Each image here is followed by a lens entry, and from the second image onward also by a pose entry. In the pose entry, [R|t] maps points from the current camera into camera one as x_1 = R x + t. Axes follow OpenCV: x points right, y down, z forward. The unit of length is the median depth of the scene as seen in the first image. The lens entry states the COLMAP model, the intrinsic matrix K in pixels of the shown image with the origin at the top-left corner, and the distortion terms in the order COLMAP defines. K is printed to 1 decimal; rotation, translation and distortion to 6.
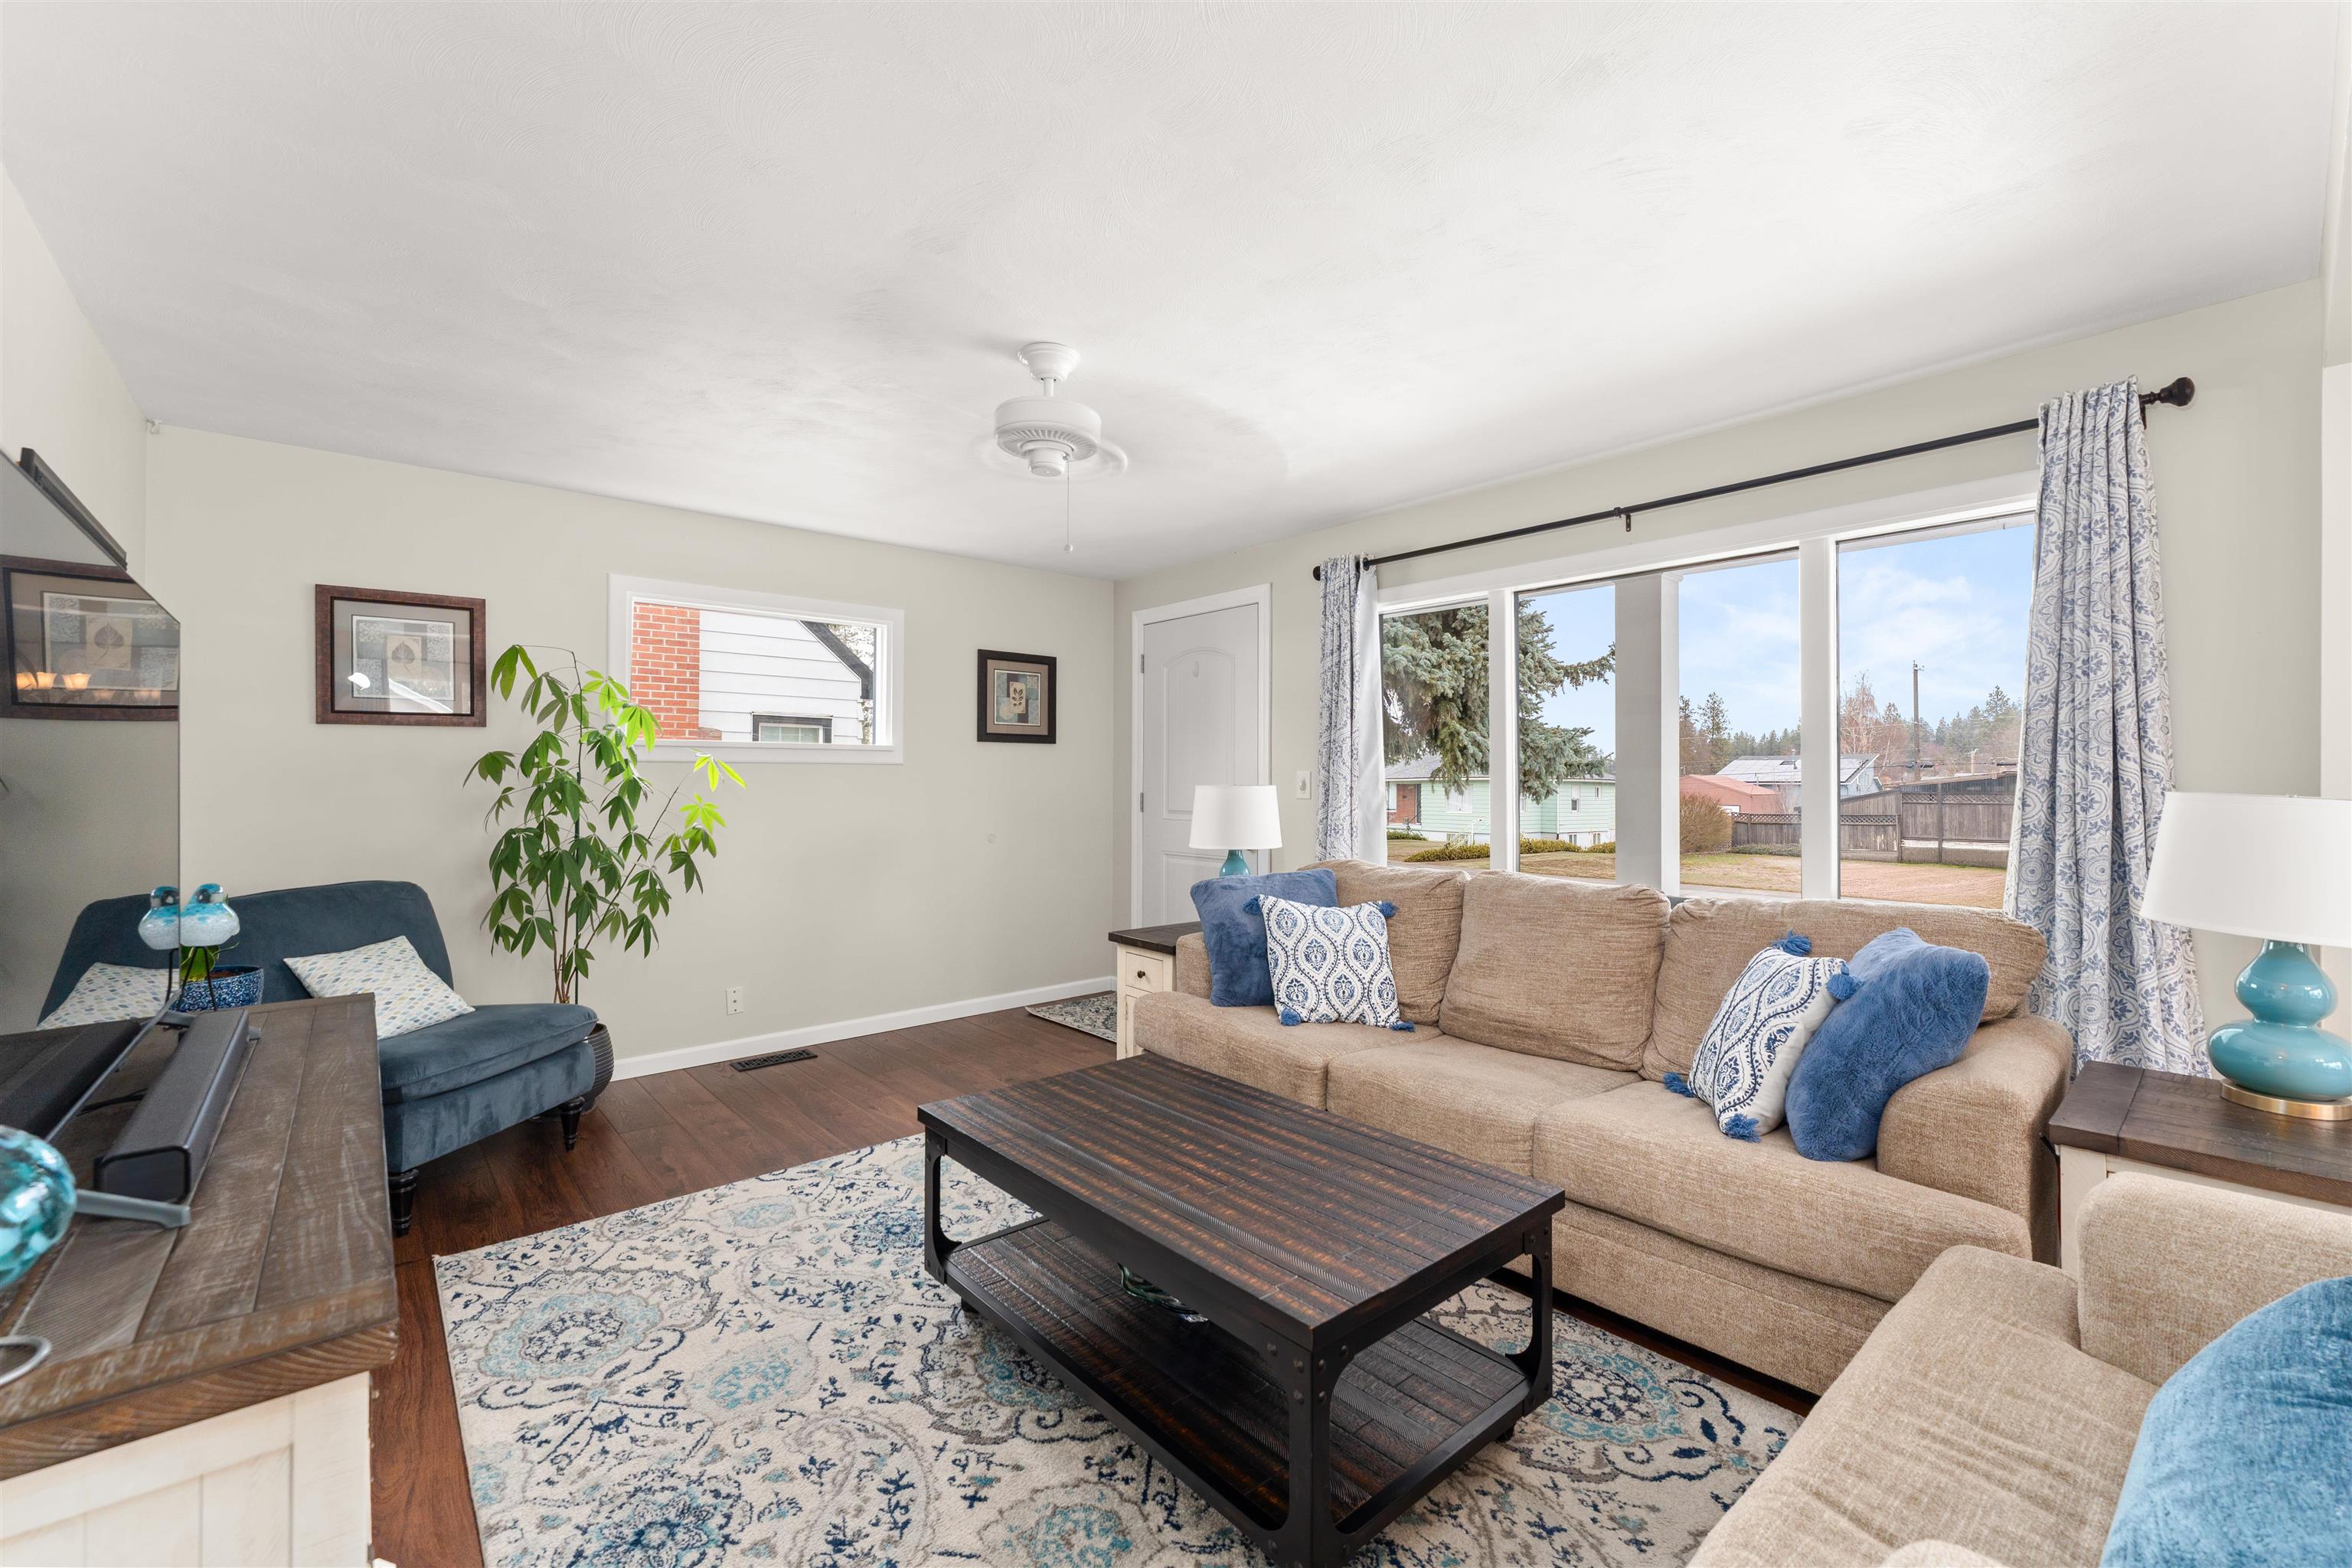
lens RADIAL K [[958.8, 0, 1162.9], [0, 958.8, 800.8], [0, 0, 1]] dist [0.002724, -0.000617]
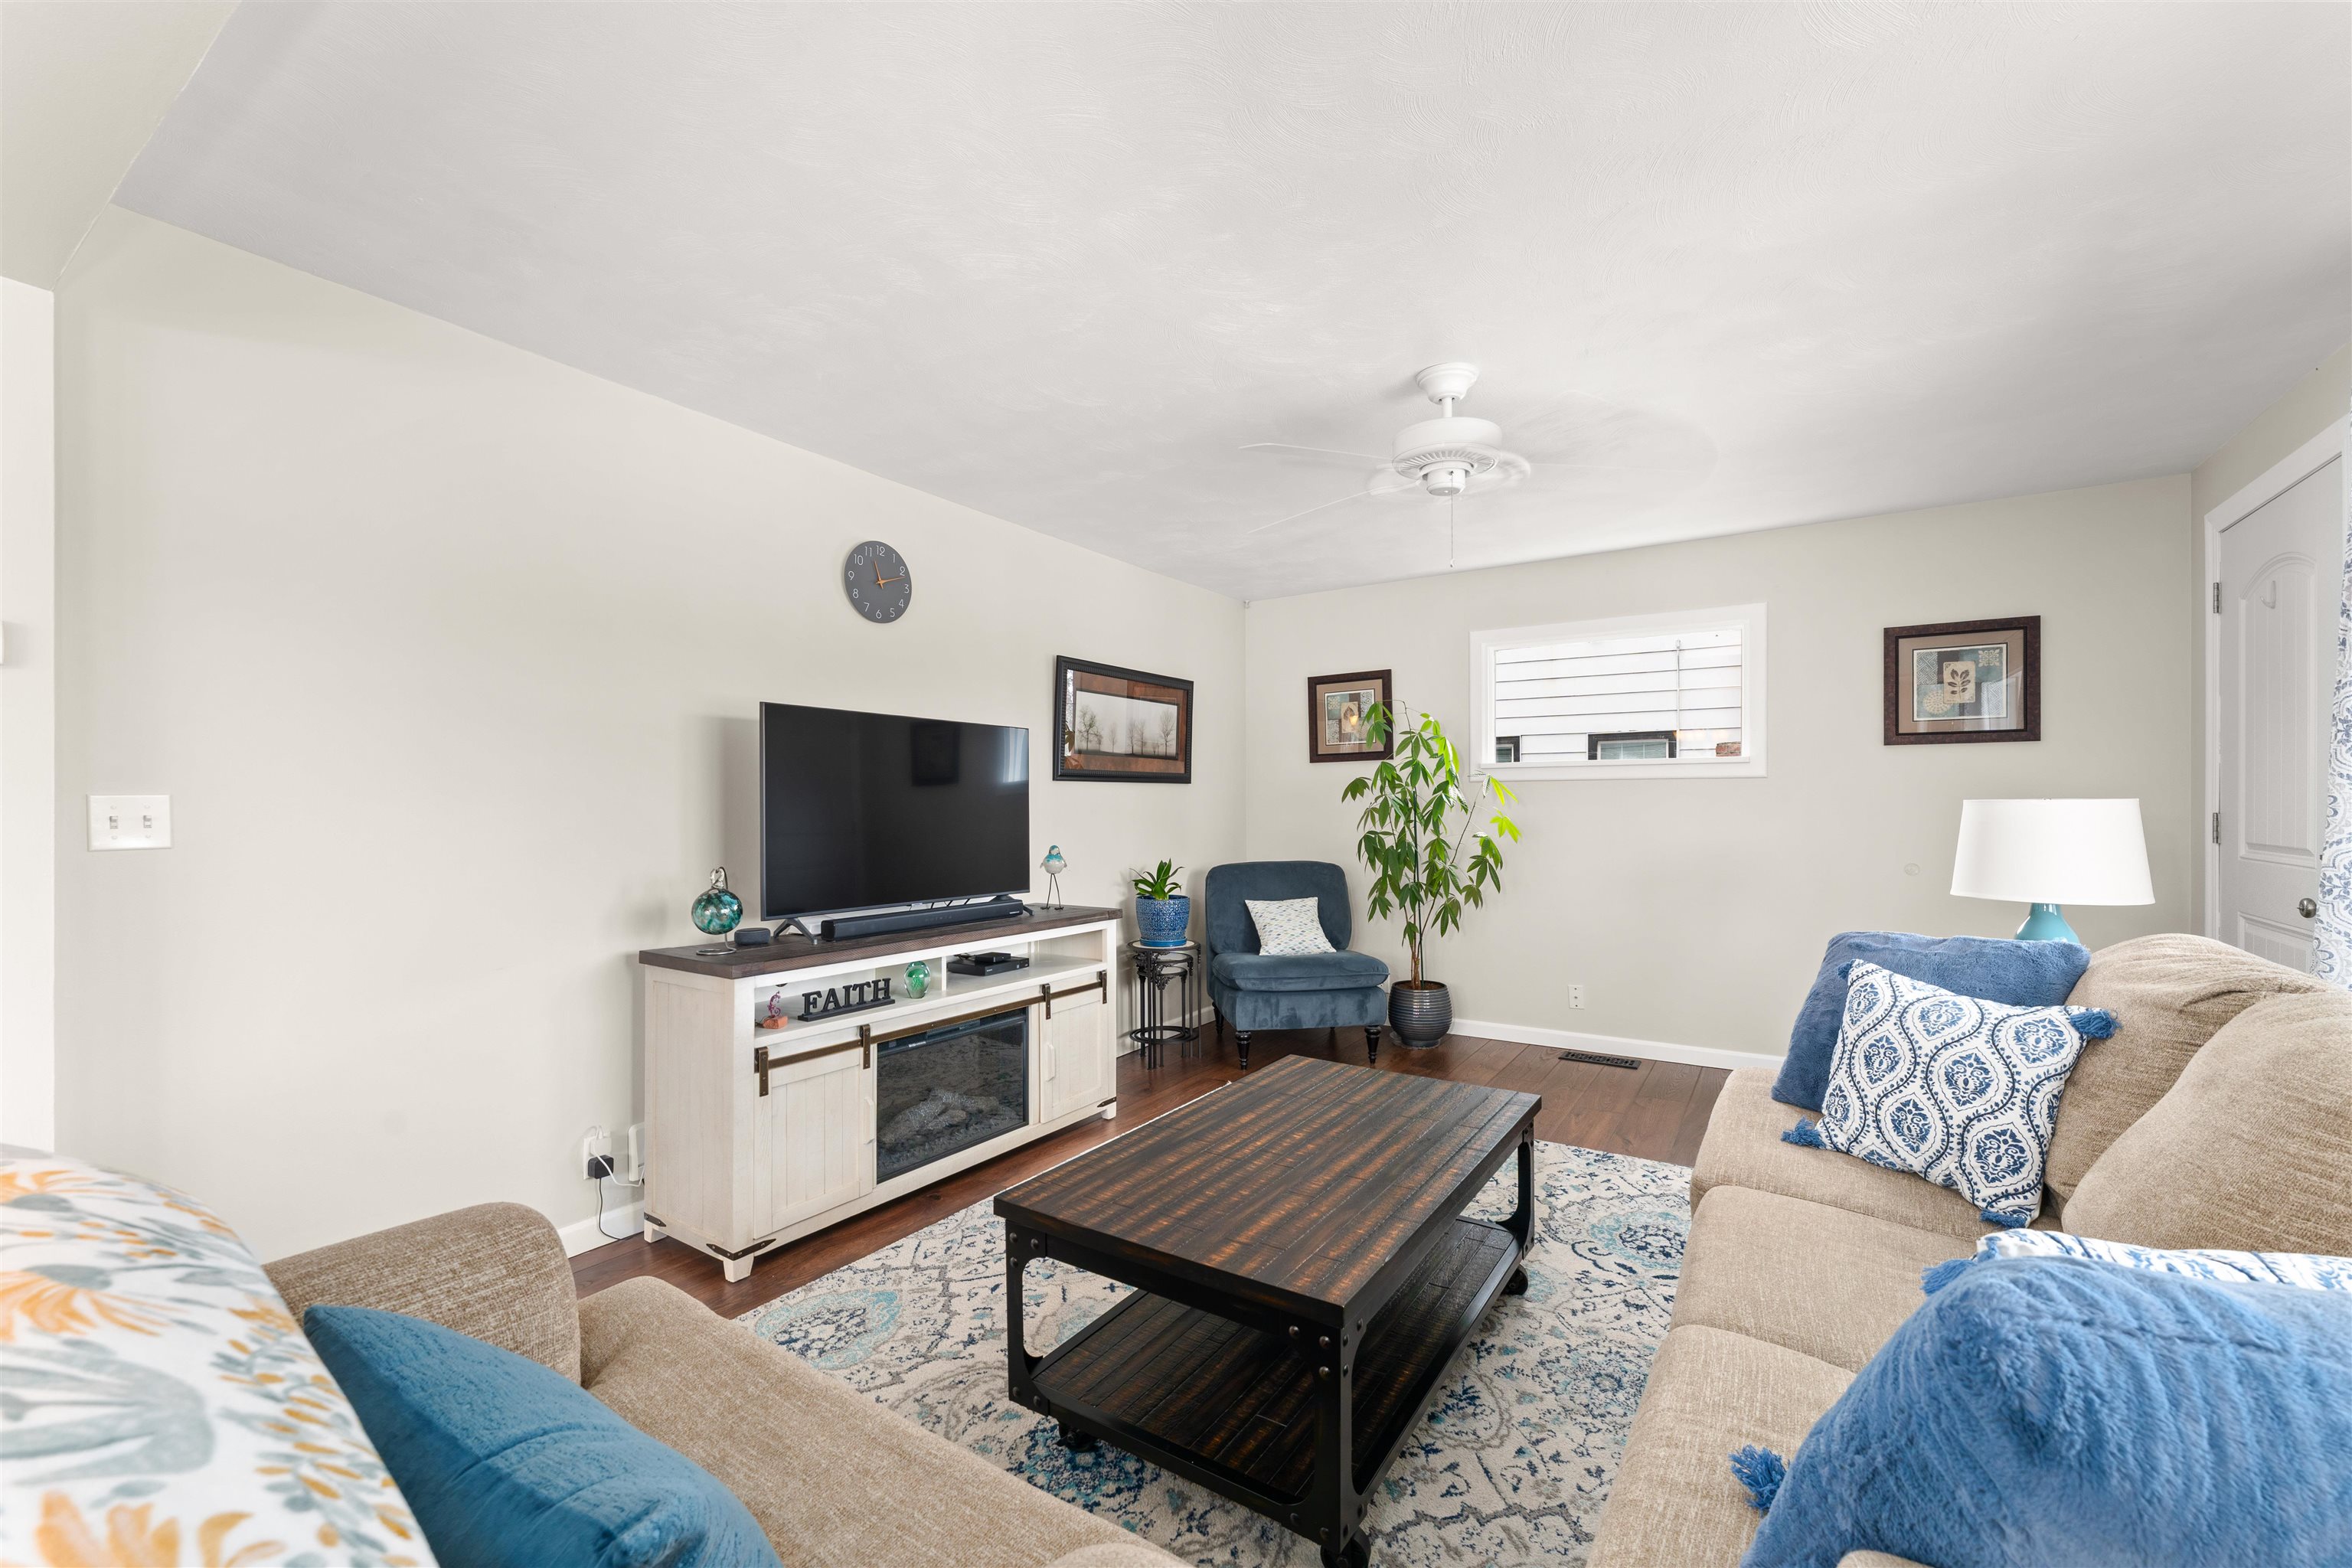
lens RADIAL K [[958.8, 0, 1172.1], [0, 958.8, 824.2], [0, 0, 1]] dist [0.002724, -0.000617]
pose [[0.267402, 0.021740, -0.963340, 0.645056], [-0.017518, 0.999690, 0.017697, -0.001311], [0.963426, 0.012143, 0.267699, 0.359788]]
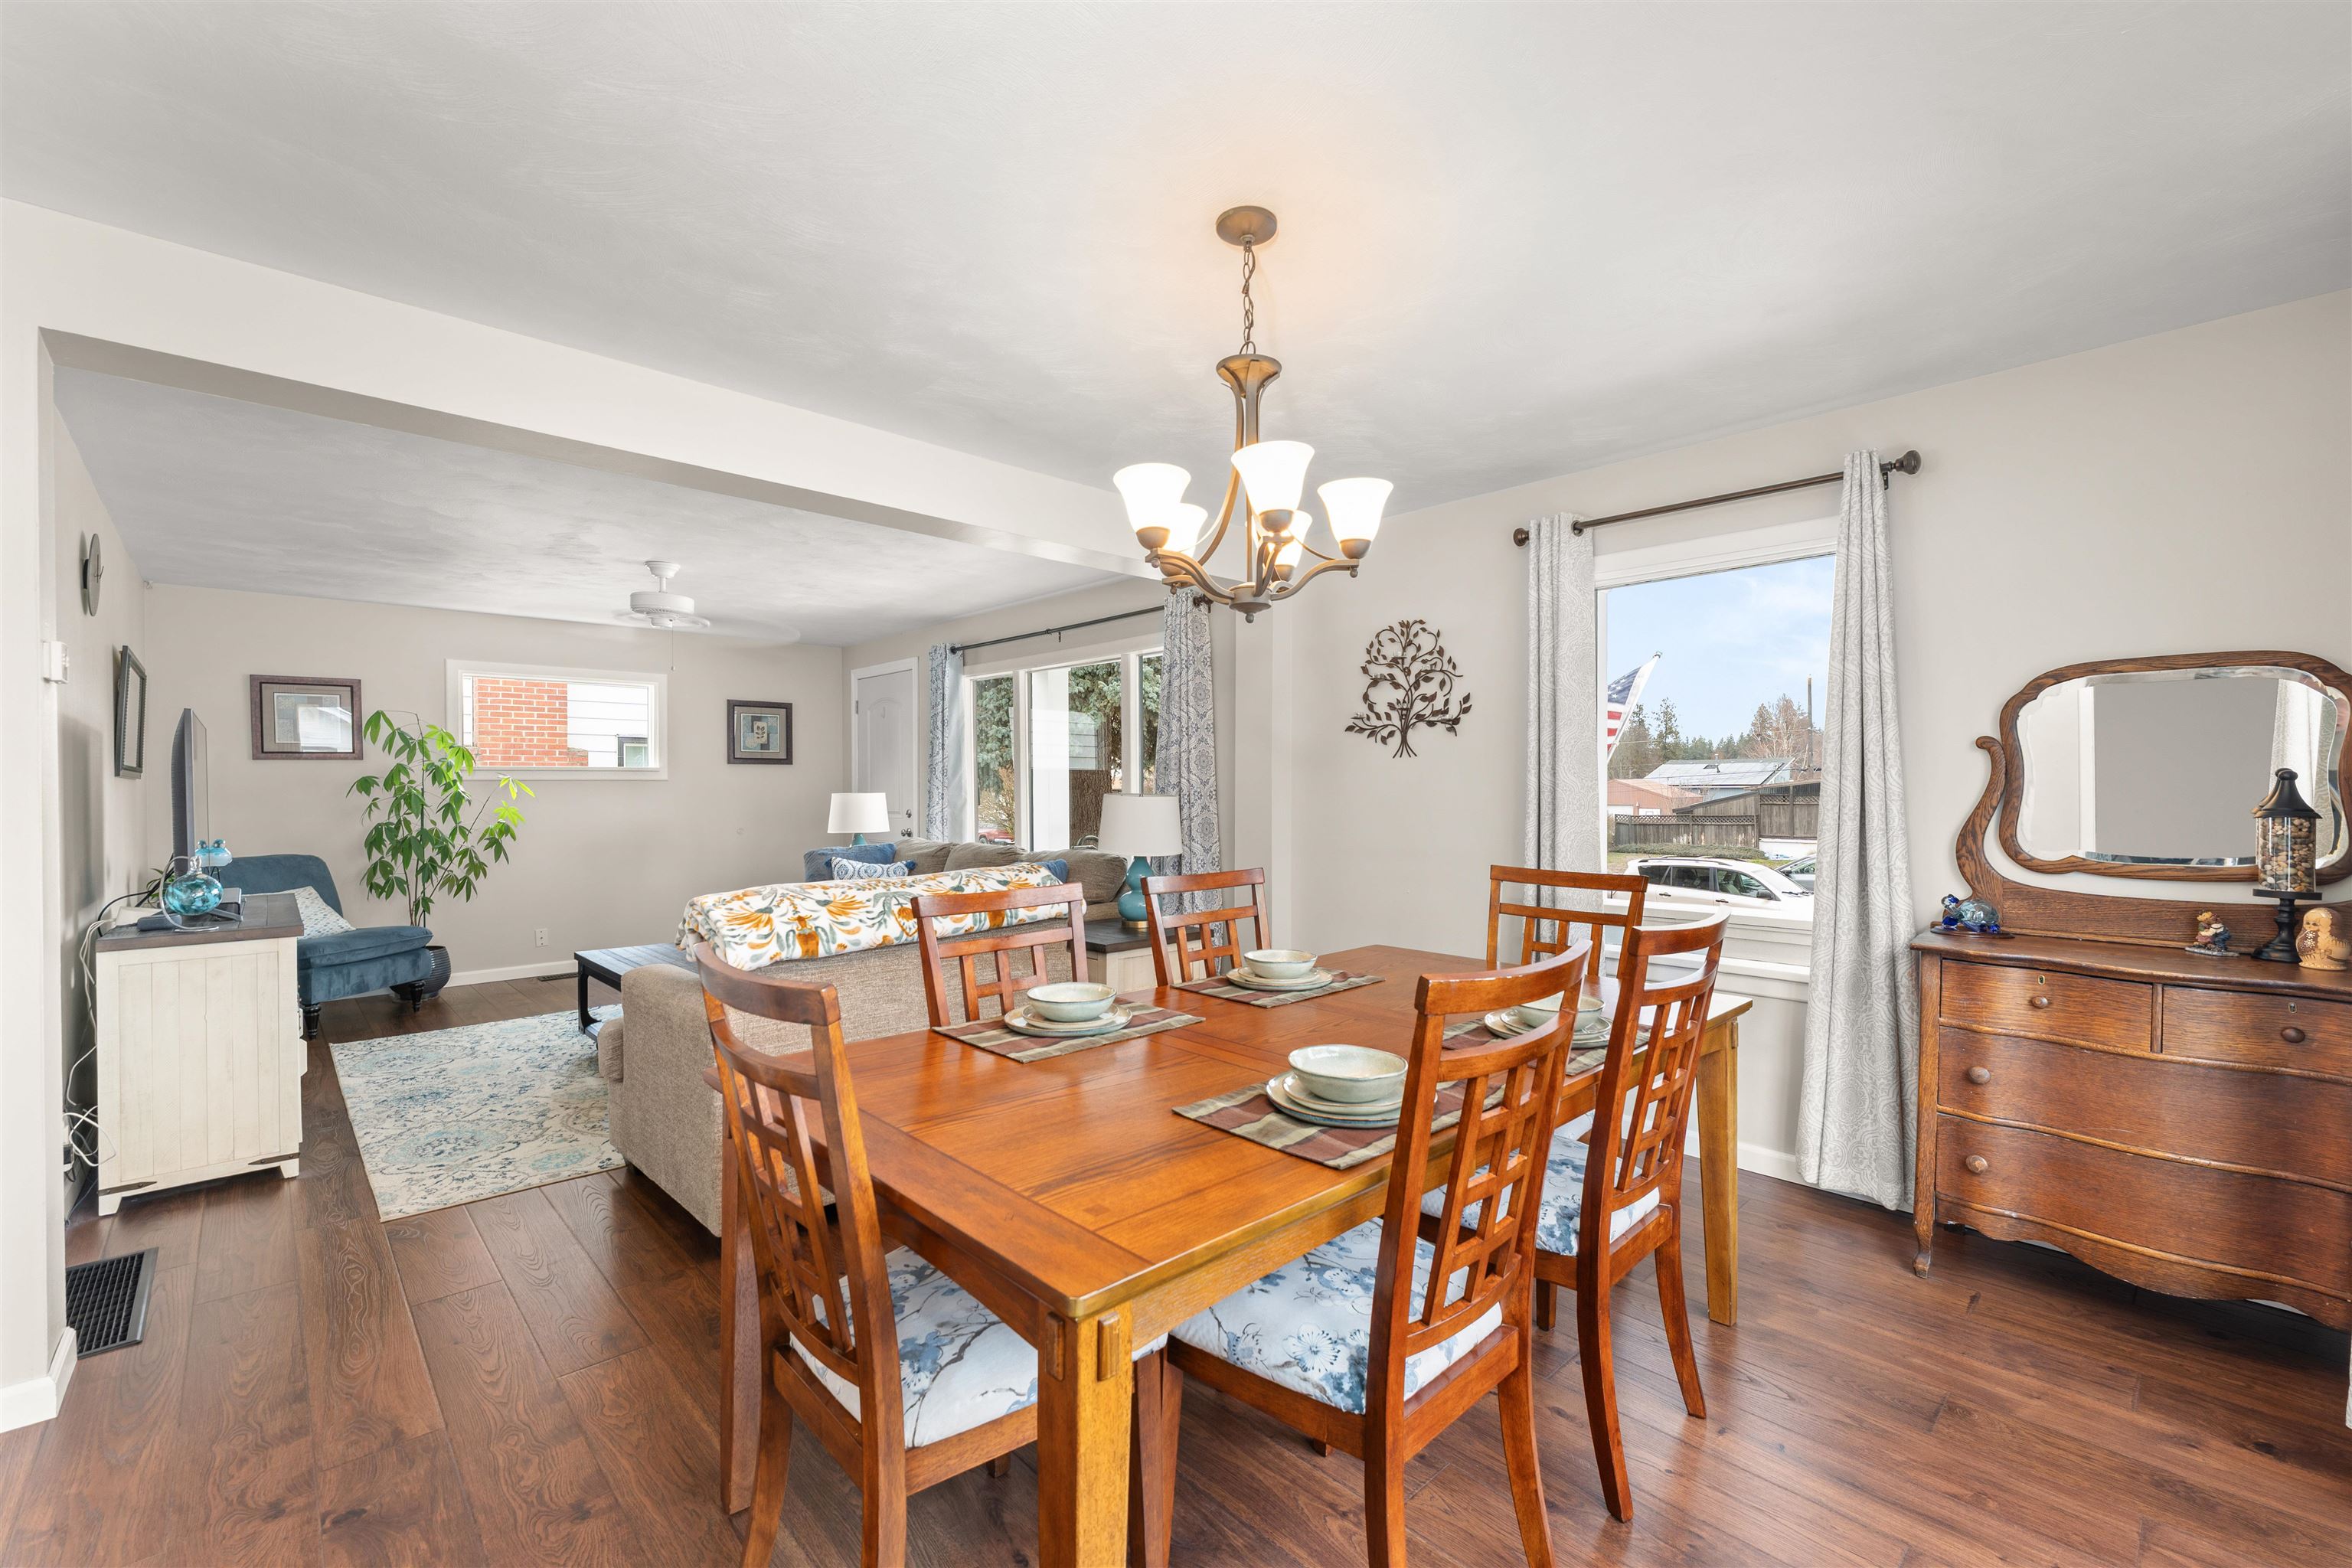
lens RADIAL K [[958.8, 0, 1159.7], [0, 958.8, 818.1], [0, 0, 1]] dist [0.002724, -0.000617]
pose [[0.998604, -0.009760, 0.051919, 0.624317], [0.009240, 0.999905, 0.010233, 0.017305], [-0.052014, -0.009739, 0.998599, -0.777114]]
